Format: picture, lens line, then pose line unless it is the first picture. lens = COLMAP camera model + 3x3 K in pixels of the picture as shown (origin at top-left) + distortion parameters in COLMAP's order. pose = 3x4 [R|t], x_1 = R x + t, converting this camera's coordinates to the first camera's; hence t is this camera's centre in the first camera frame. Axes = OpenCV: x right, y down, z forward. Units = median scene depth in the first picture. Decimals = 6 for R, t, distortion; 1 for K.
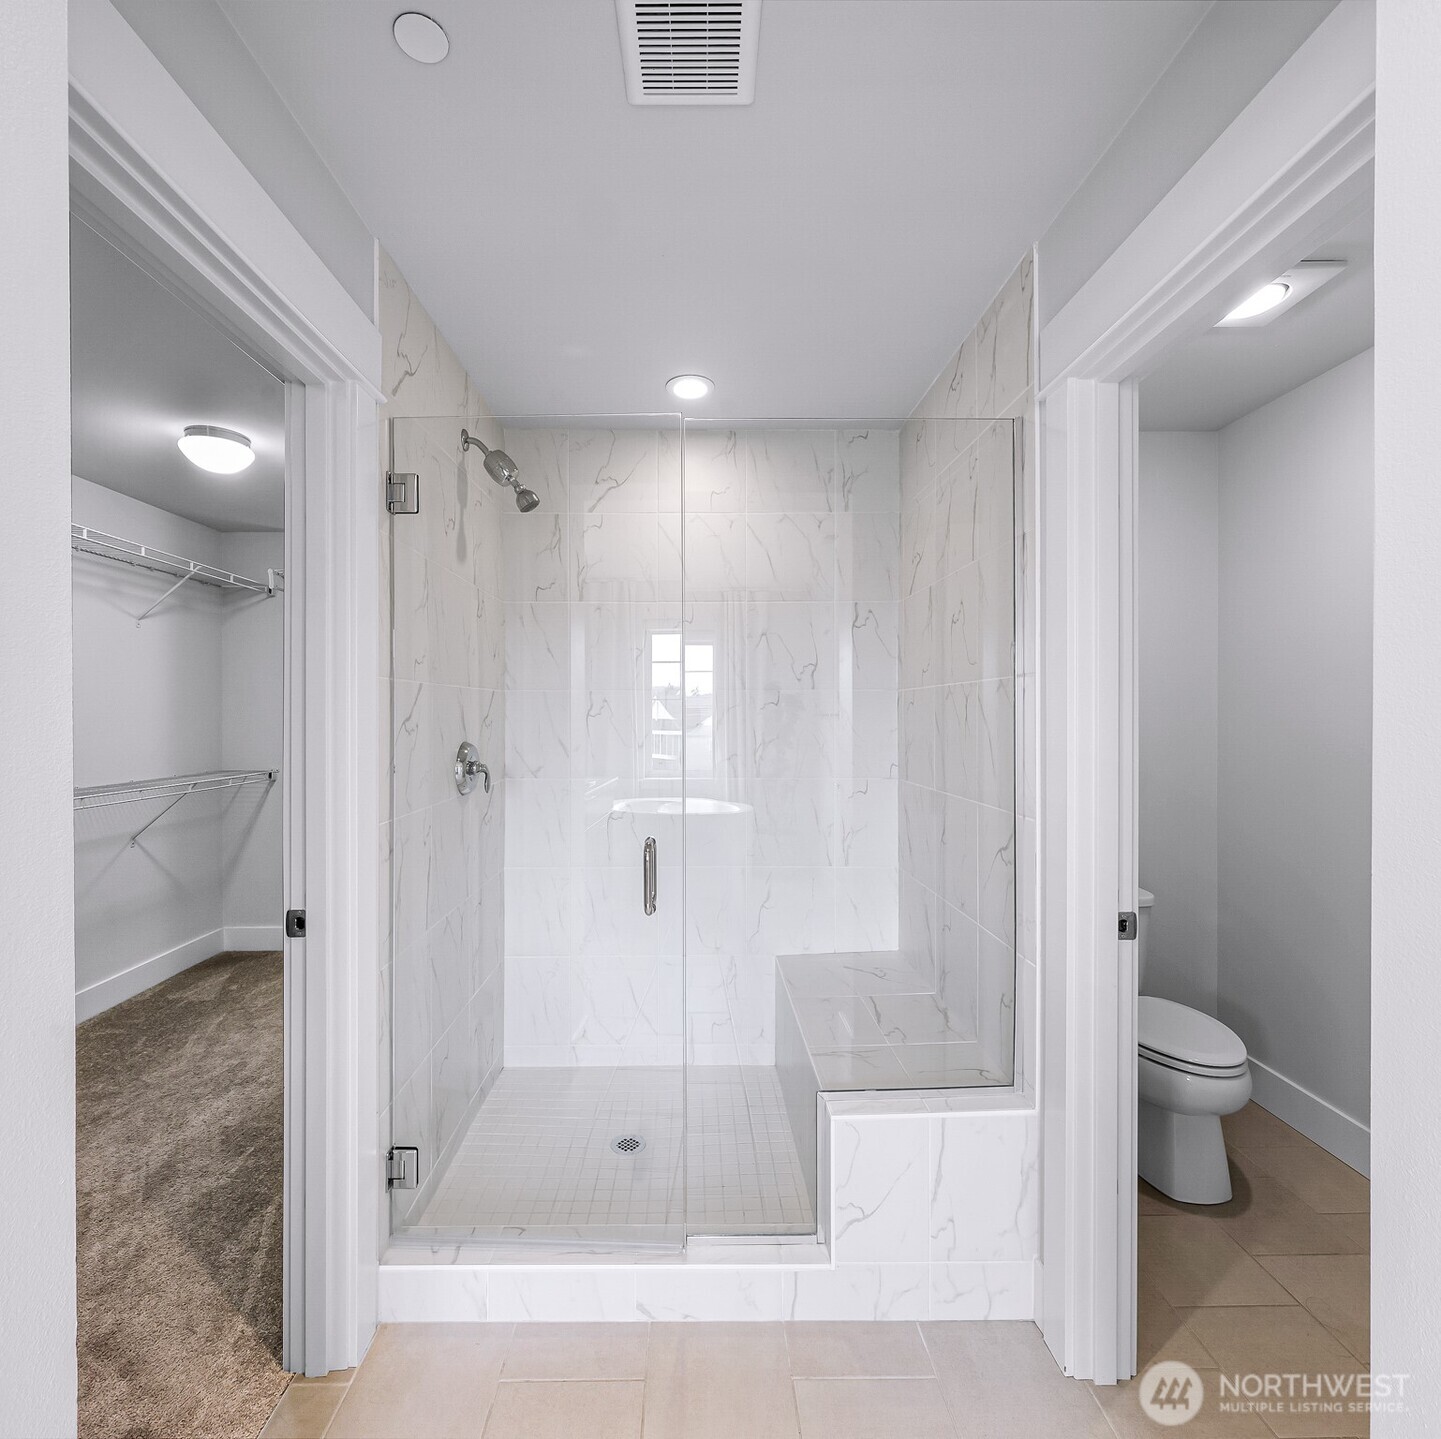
lens RADIAL K [[709.4, 0, 720.5], [0, 709.4, 719.5], [0, 0, 1]] dist [-0.000123, 0.000050]
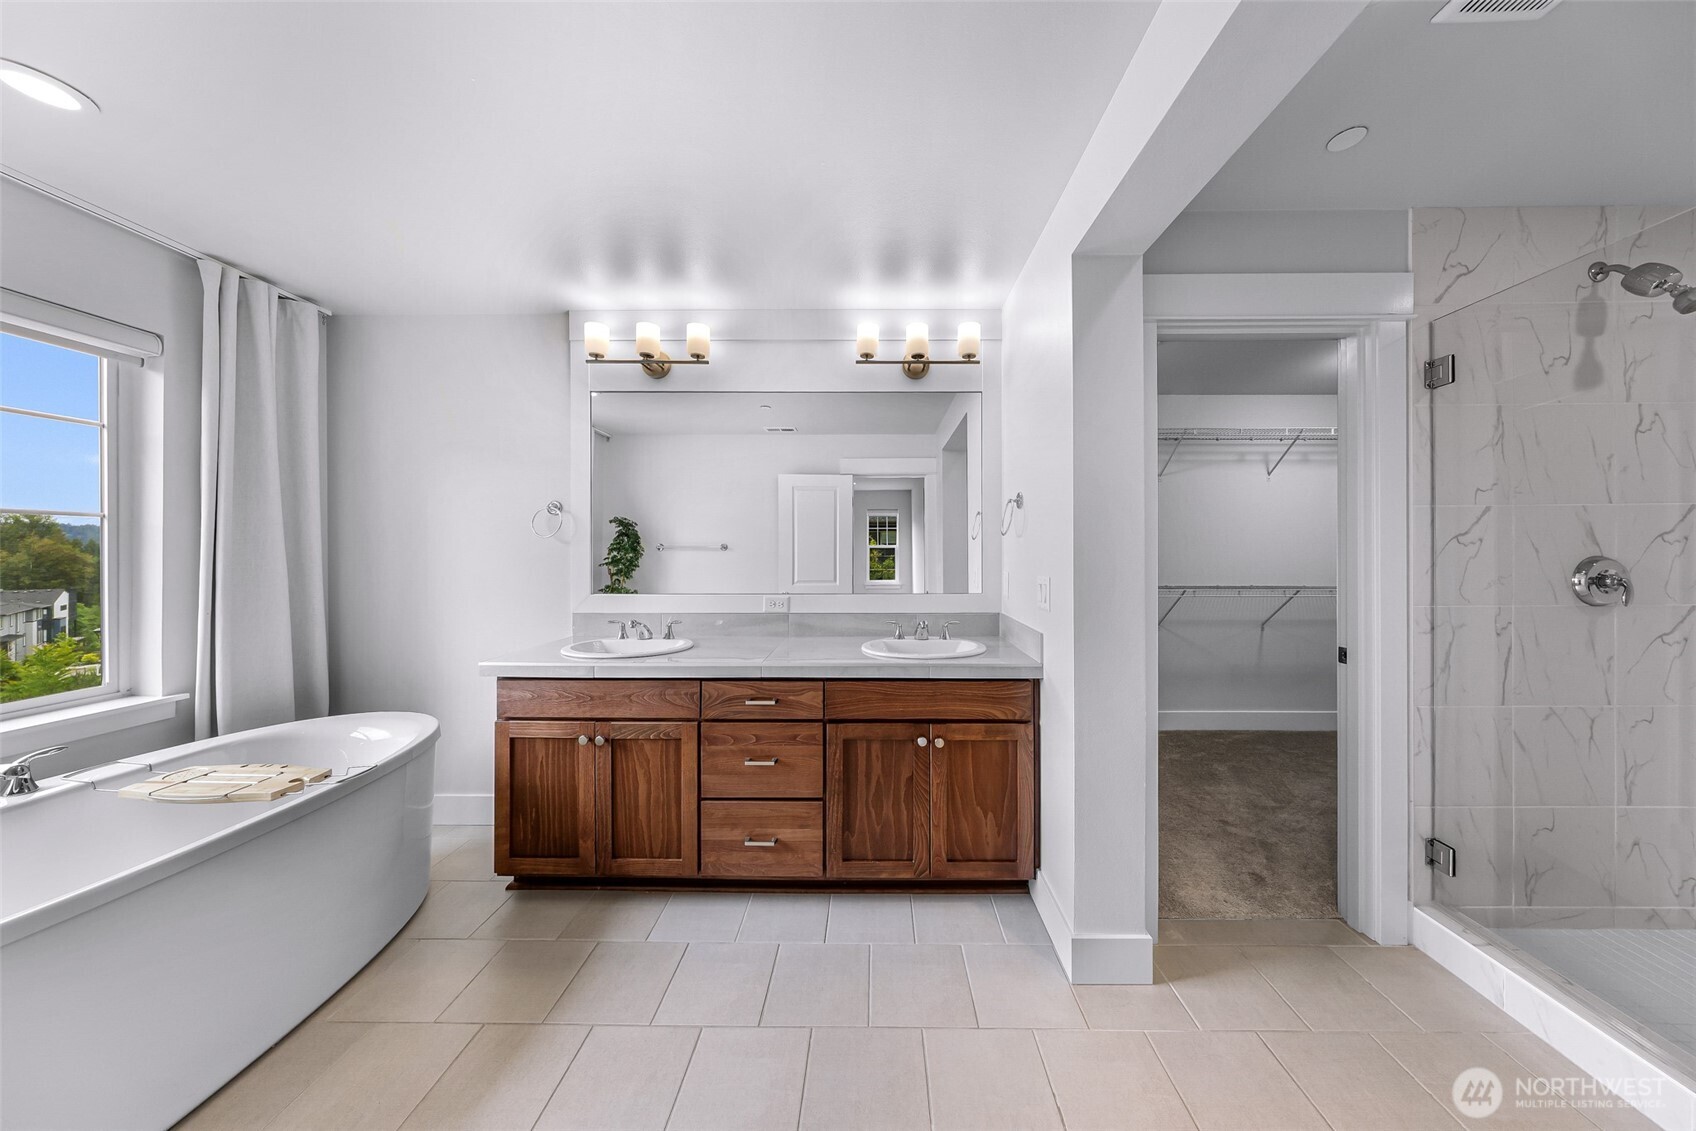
lens RADIAL K [[501.4, 0, 862.2], [0, 501.4, 551.9], [0, 0, 1]] dist [-0.000415, 0.000071]
pose [[-0.039532, 0.003410, -0.999212, 0.583675], [0.002148, 0.999992, 0.003328, 0.028876], [0.999216, -0.002015, -0.039539, -0.097548]]
